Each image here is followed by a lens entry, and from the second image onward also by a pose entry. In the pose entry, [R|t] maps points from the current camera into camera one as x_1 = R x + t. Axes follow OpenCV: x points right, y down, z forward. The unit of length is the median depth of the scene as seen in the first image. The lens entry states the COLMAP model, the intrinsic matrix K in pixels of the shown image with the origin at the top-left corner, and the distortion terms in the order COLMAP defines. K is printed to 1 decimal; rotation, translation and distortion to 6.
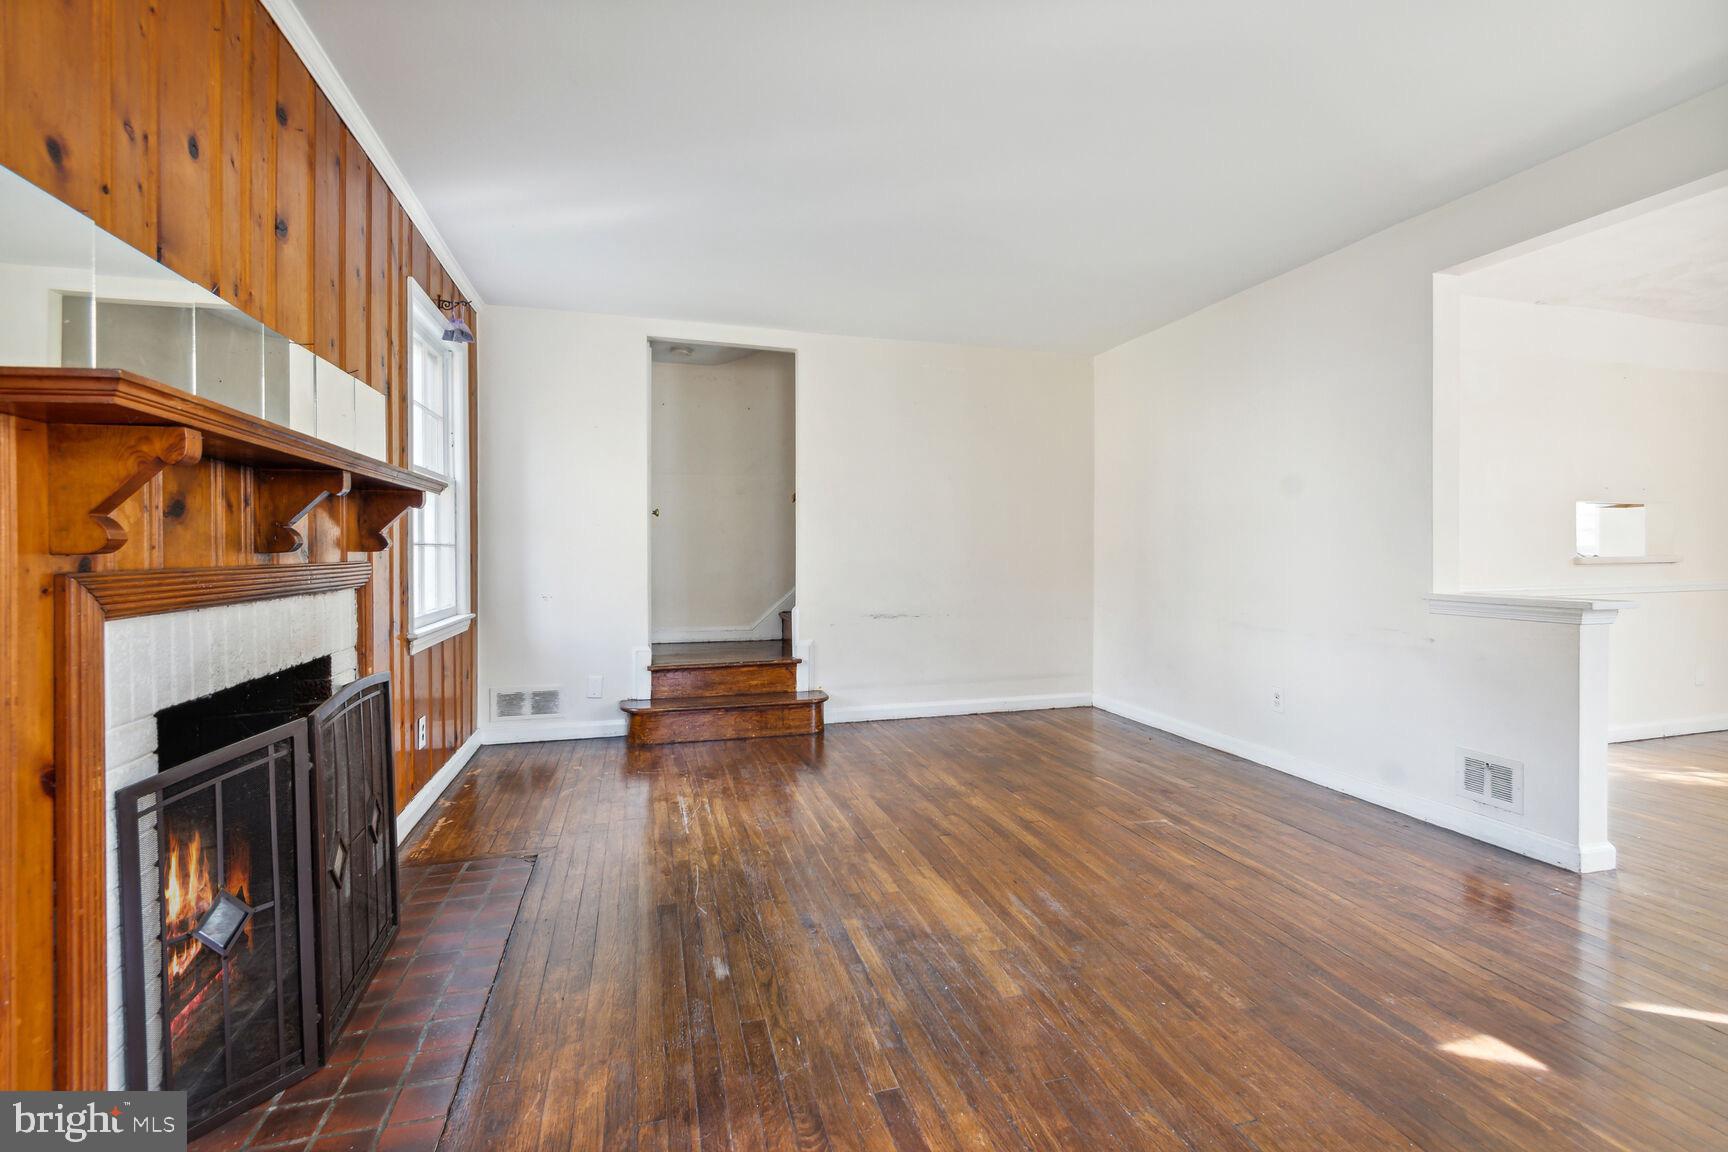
lens RADIAL K [[773.1, 0, 868.5], [0, 773.1, 555.2], [0, 0, 1]] dist [-0.000311, -0.000109]
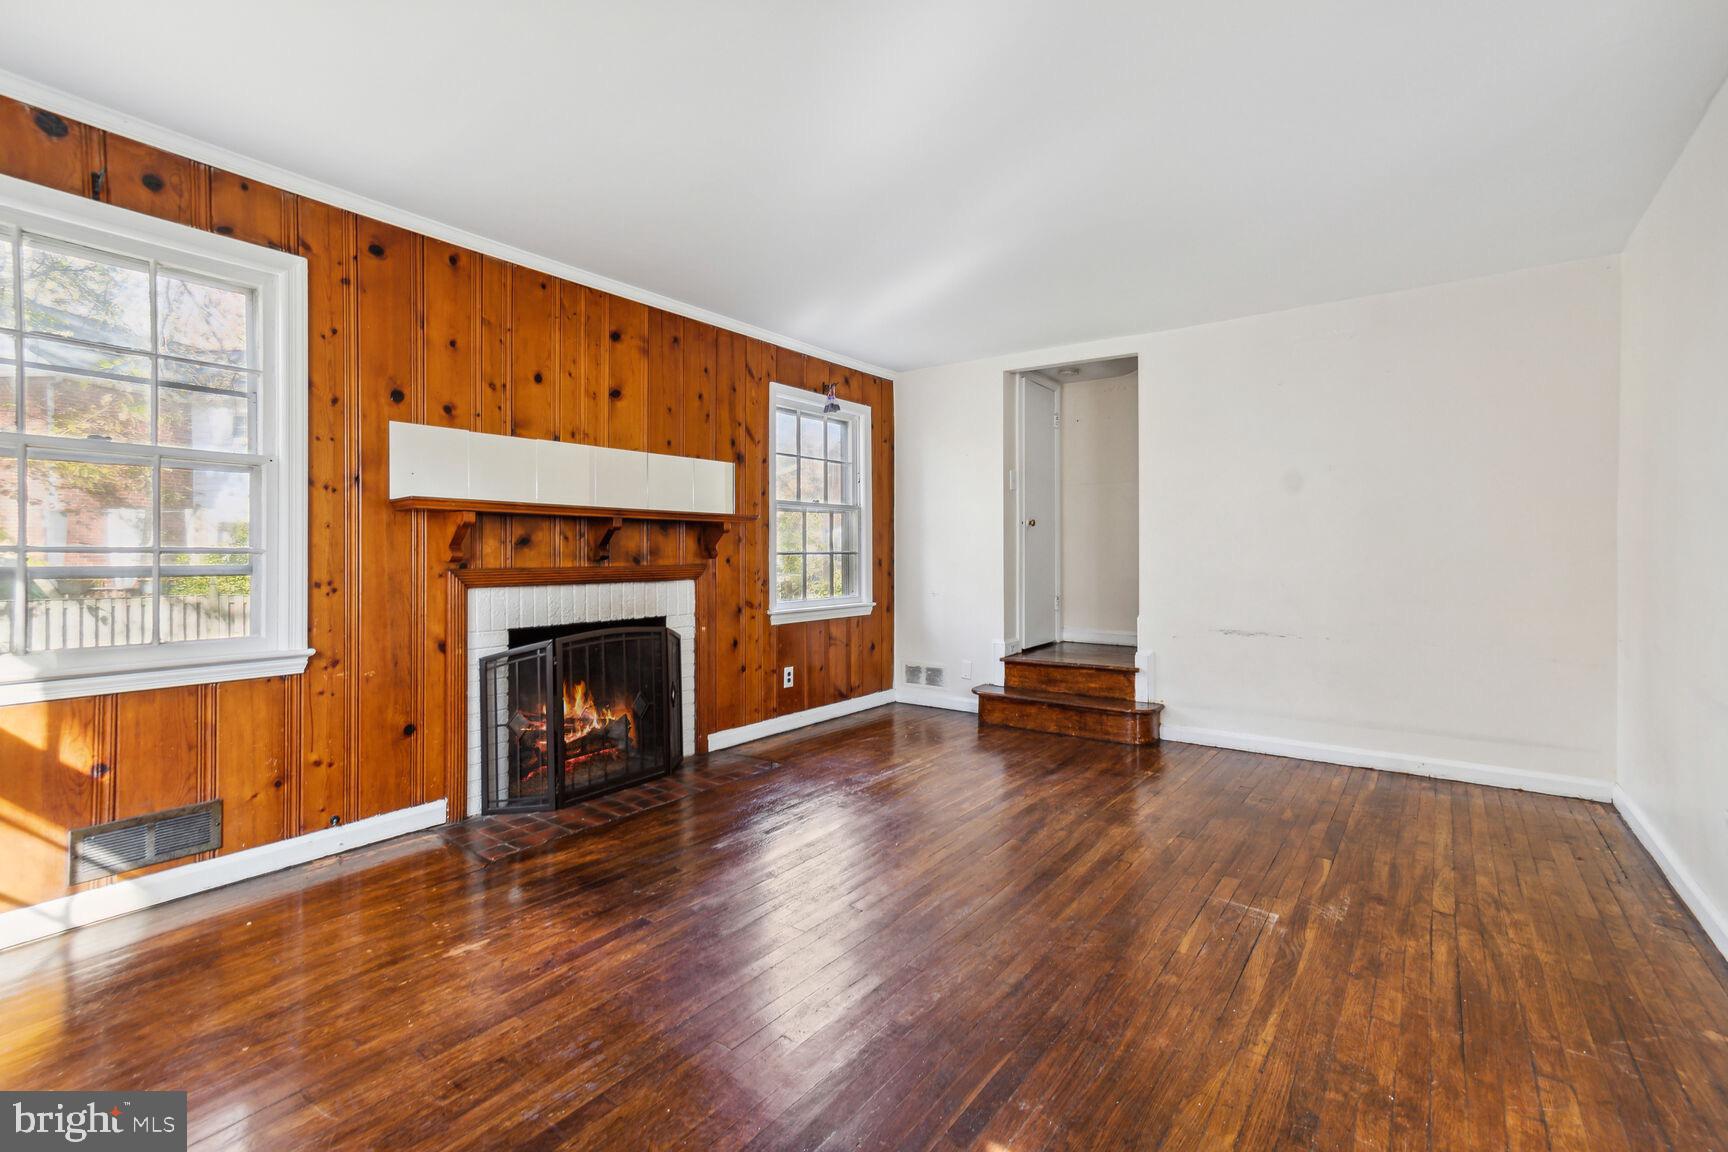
lens RADIAL K [[767.4, 0, 866.9], [0, 767.4, 553.3], [0, 0, 1]] dist [0.002827, 0.000635]
pose [[0.599453, -0.001568, -0.800408, 0.701716], [-0.003127, 0.999986, -0.004301, -0.008534], [0.800404, 0.005081, 0.599440, 0.207867]]
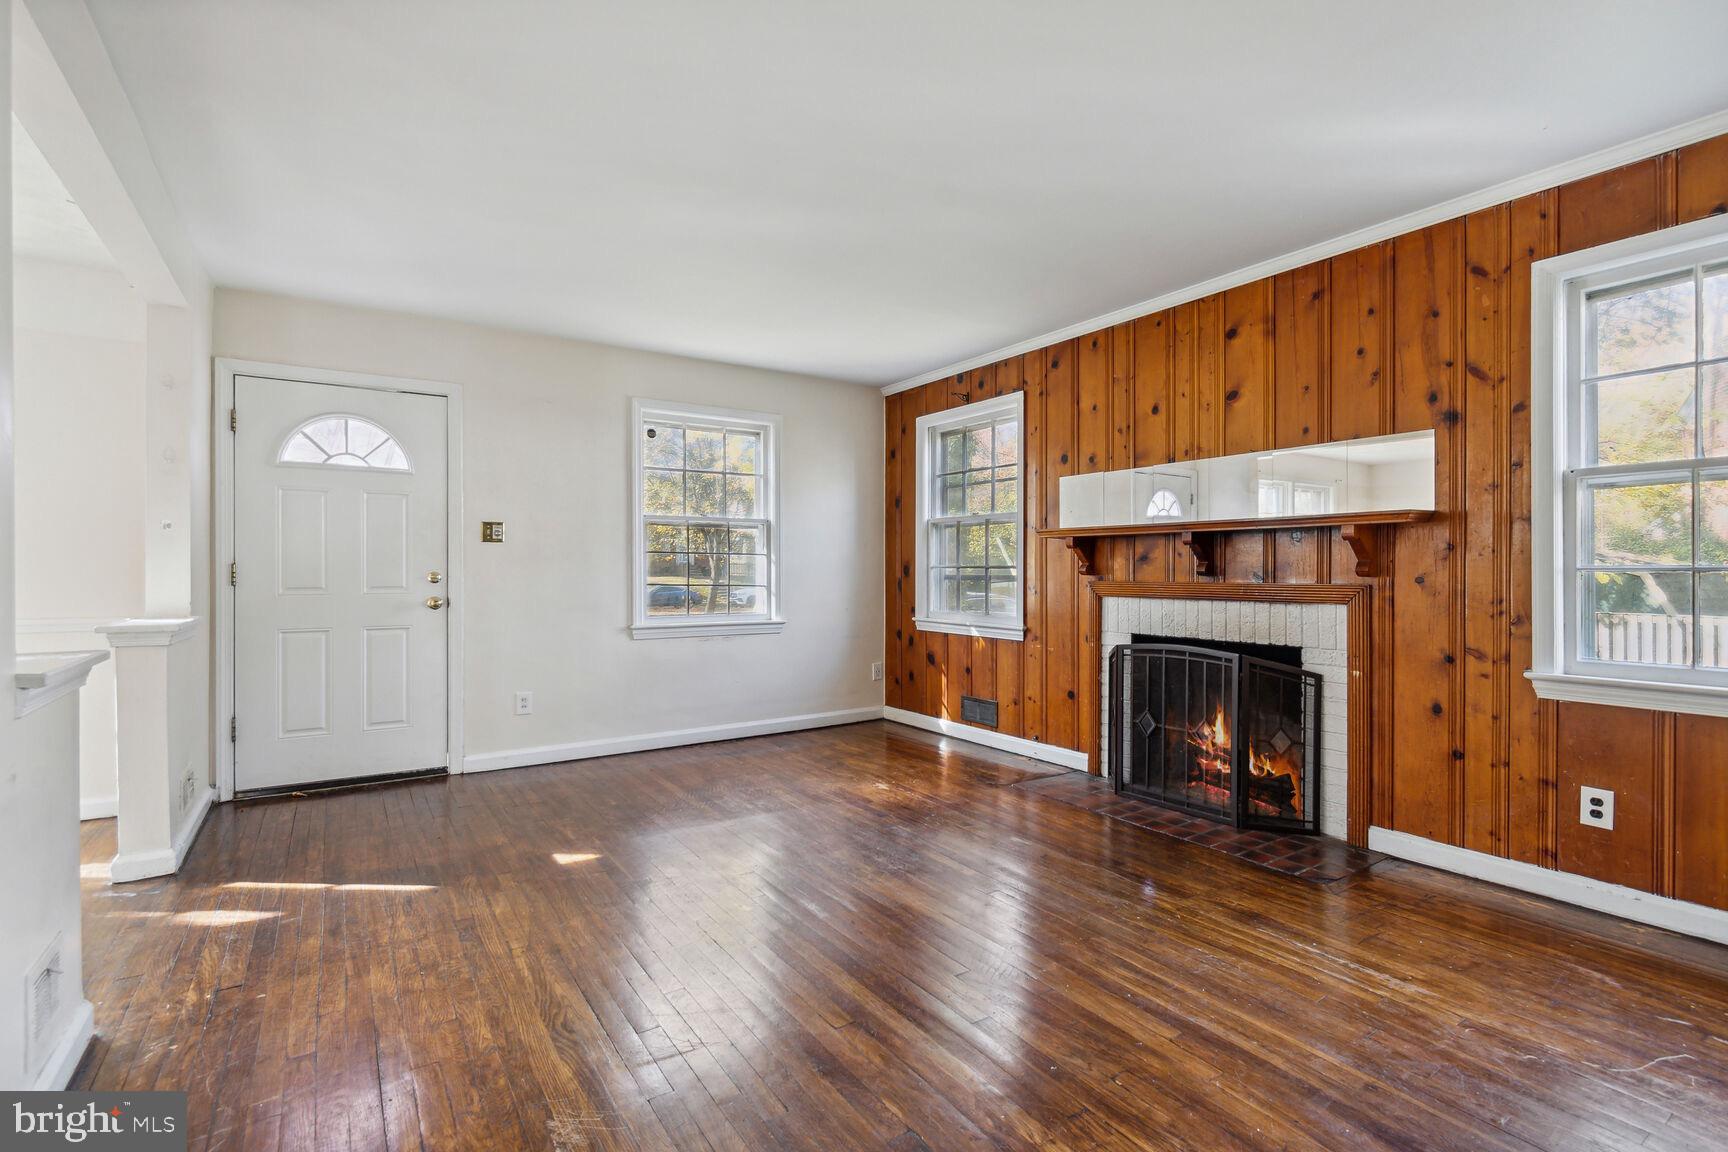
lens RADIAL K [[780.3, 0, 867.5], [0, 780.3, 571.2], [0, 0, 1]] dist [-0.010696, -0.000149]
pose [[-0.952086, -0.001308, -0.305828, 0.360586], [-0.003972, 0.999959, 0.008089, -0.015636], [0.305805, 0.008916, -0.952052, 1.474562]]
